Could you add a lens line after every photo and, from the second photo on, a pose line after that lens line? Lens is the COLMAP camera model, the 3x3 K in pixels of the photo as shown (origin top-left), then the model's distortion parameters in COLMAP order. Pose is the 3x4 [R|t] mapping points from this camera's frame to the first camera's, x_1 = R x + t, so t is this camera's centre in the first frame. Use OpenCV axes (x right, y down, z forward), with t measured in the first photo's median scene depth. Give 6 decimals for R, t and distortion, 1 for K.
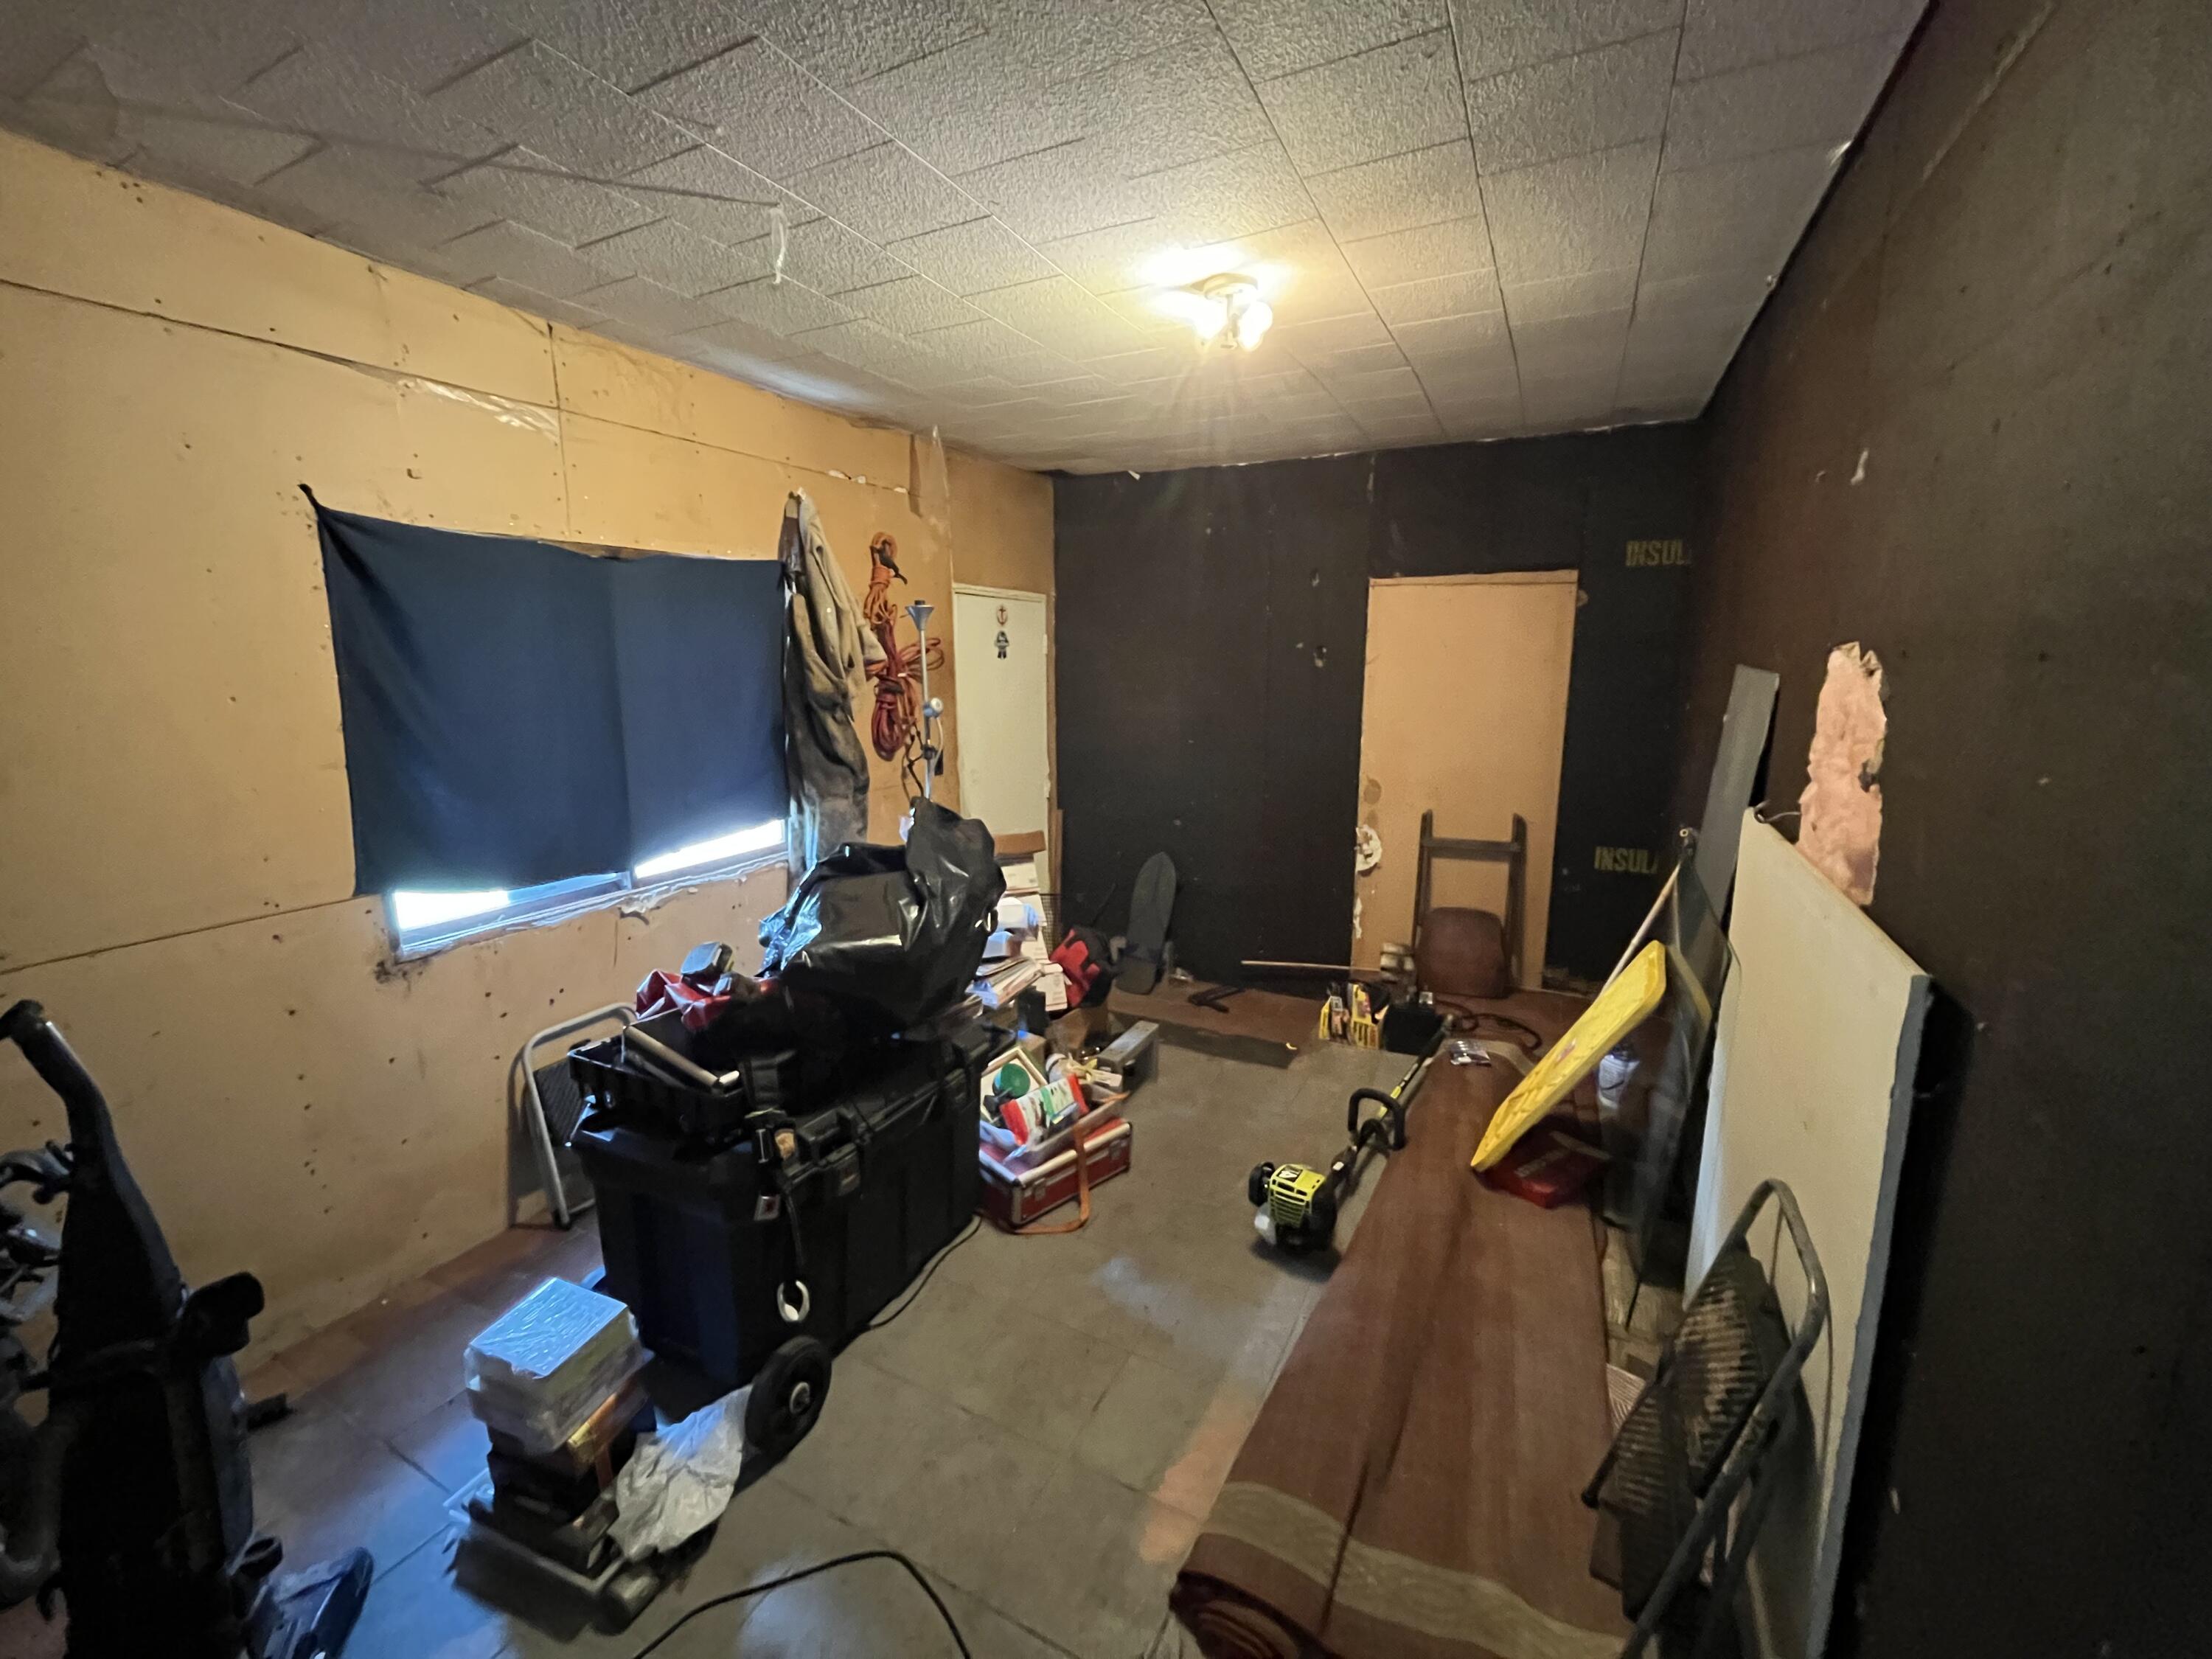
lens RADIAL K [[904.6, 0, 1099.9], [0, 904.6, 817.1], [0, 0, 1]] dist [-0.003242, -0.000294]
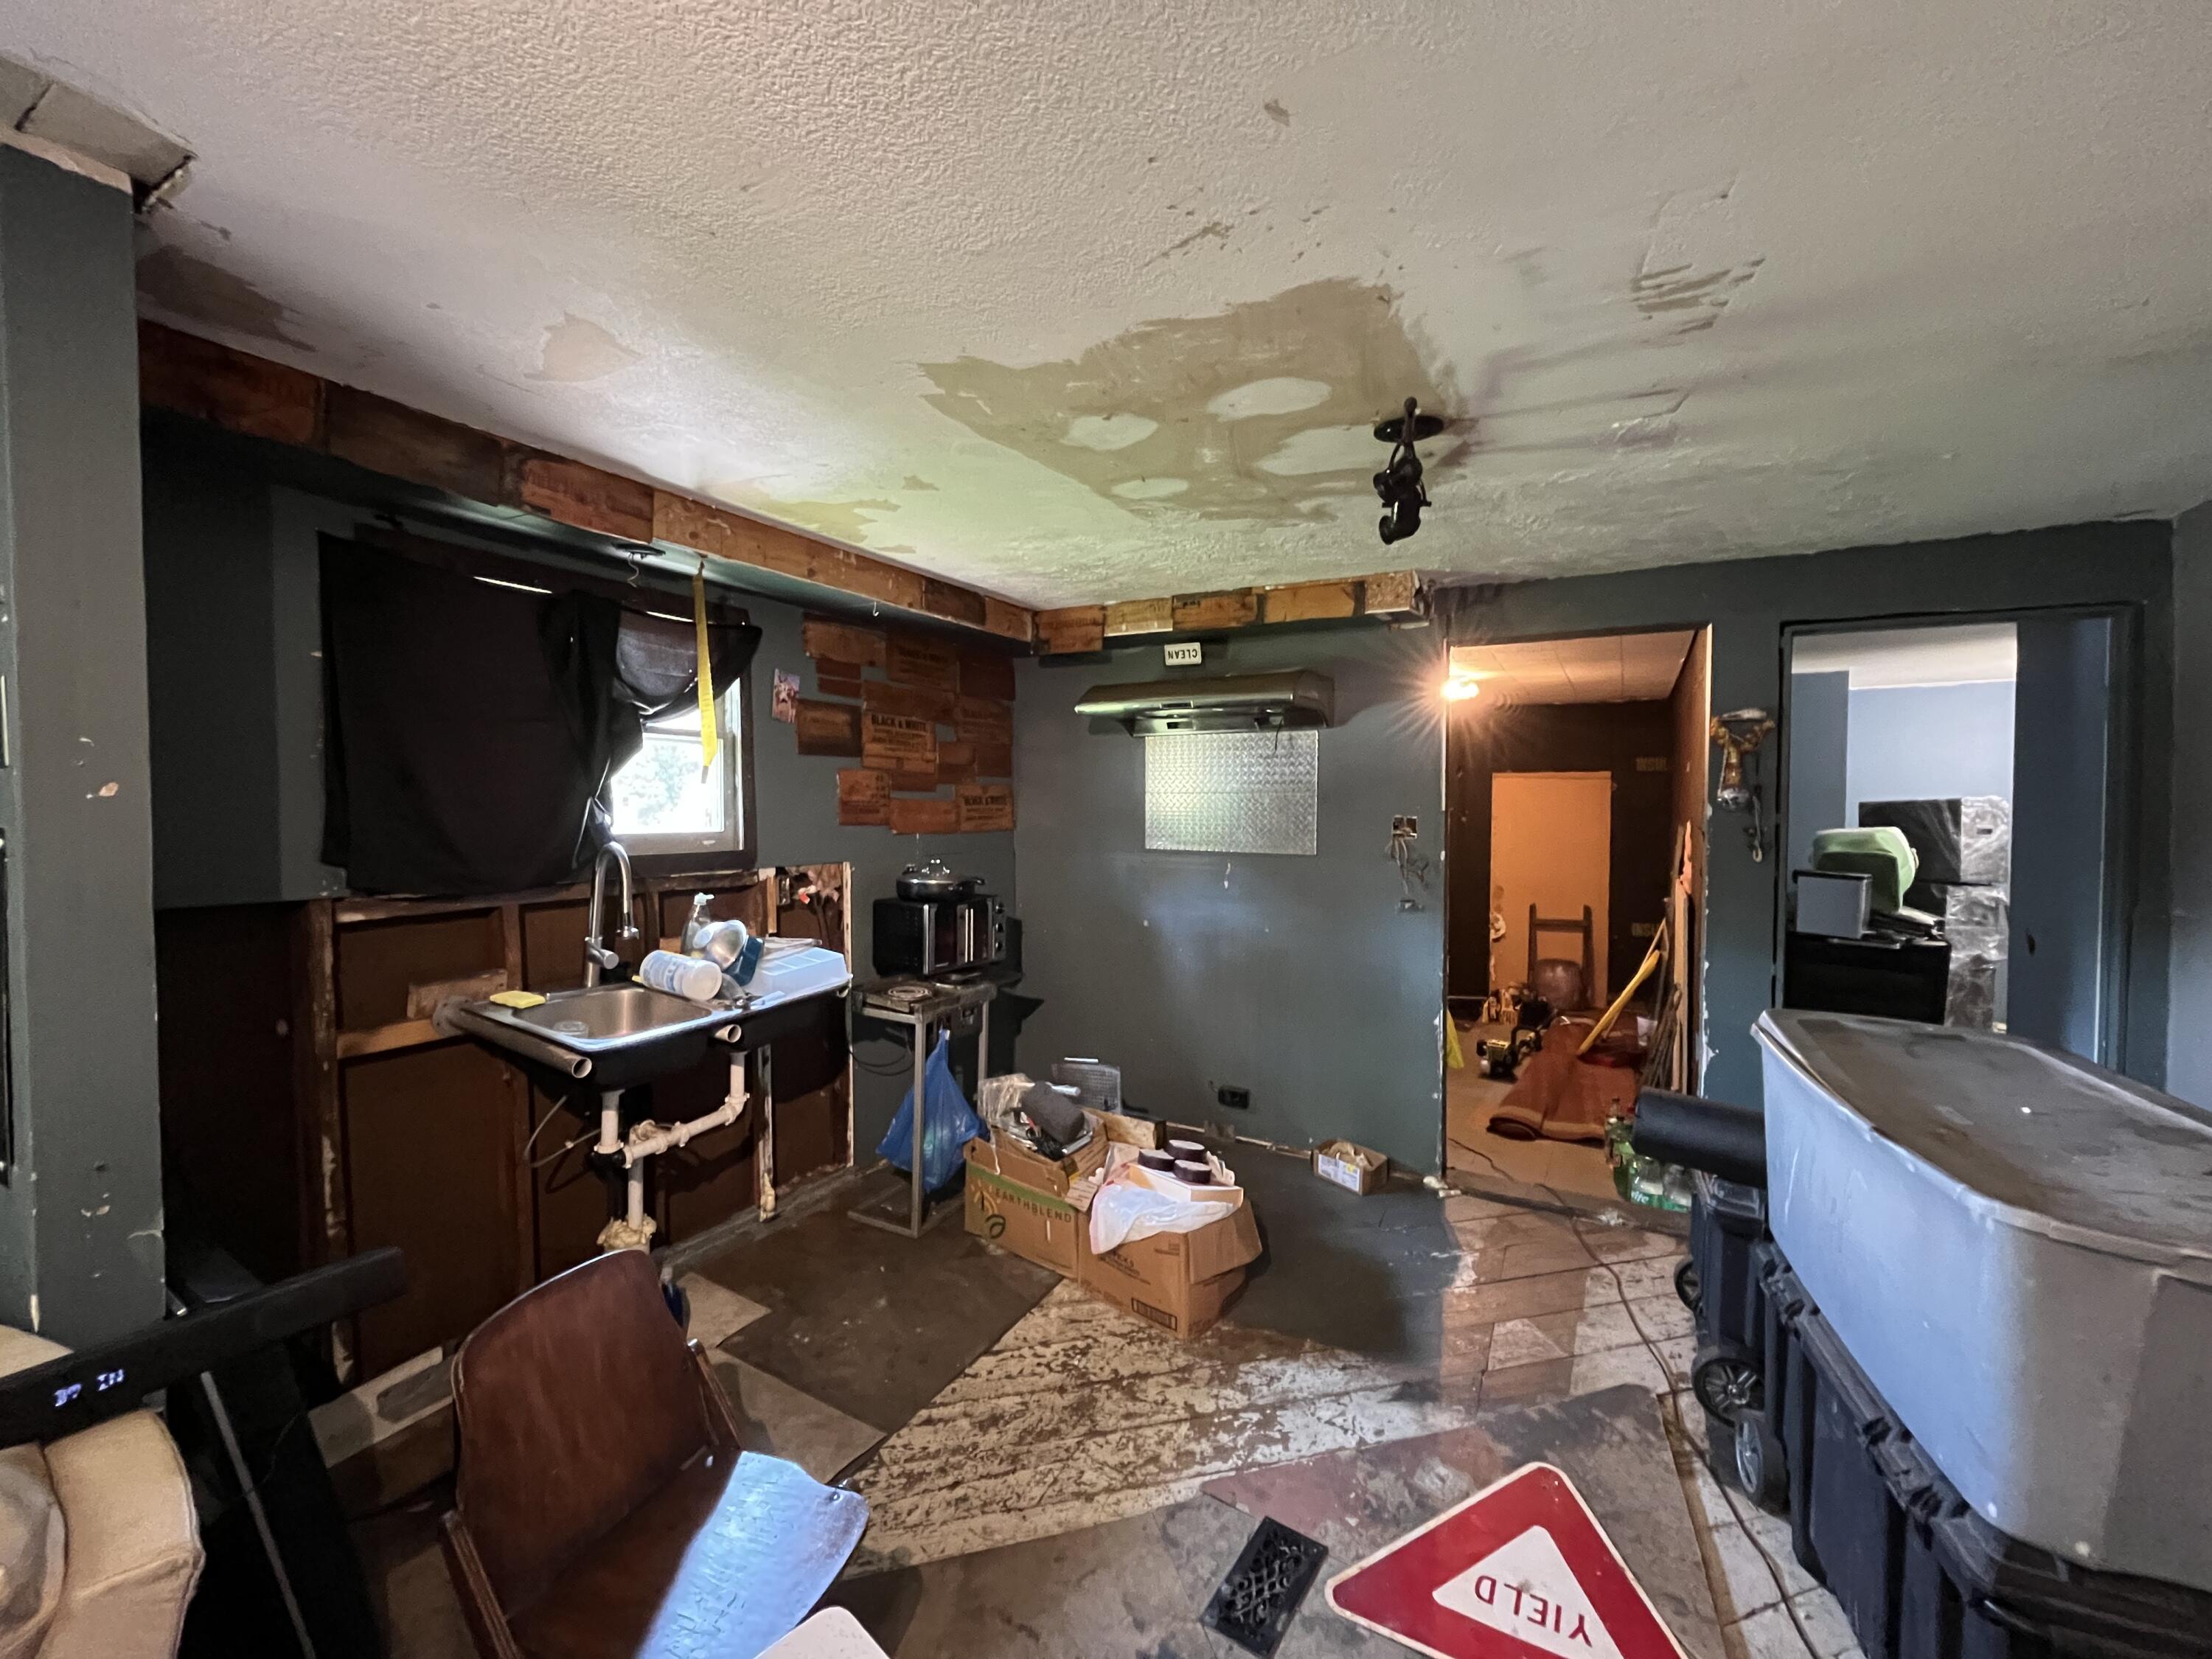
lens RADIAL K [[904.6, 0, 1099.9], [0, 904.6, 817.1], [0, 0, 1]] dist [-0.003242, -0.000294]
pose [[0.998479, 0.008102, -0.054536, -0.390904], [-0.016444, 0.987887, -0.154300, 0.116696], [0.052626, 0.154962, 0.986518, -0.818183]]
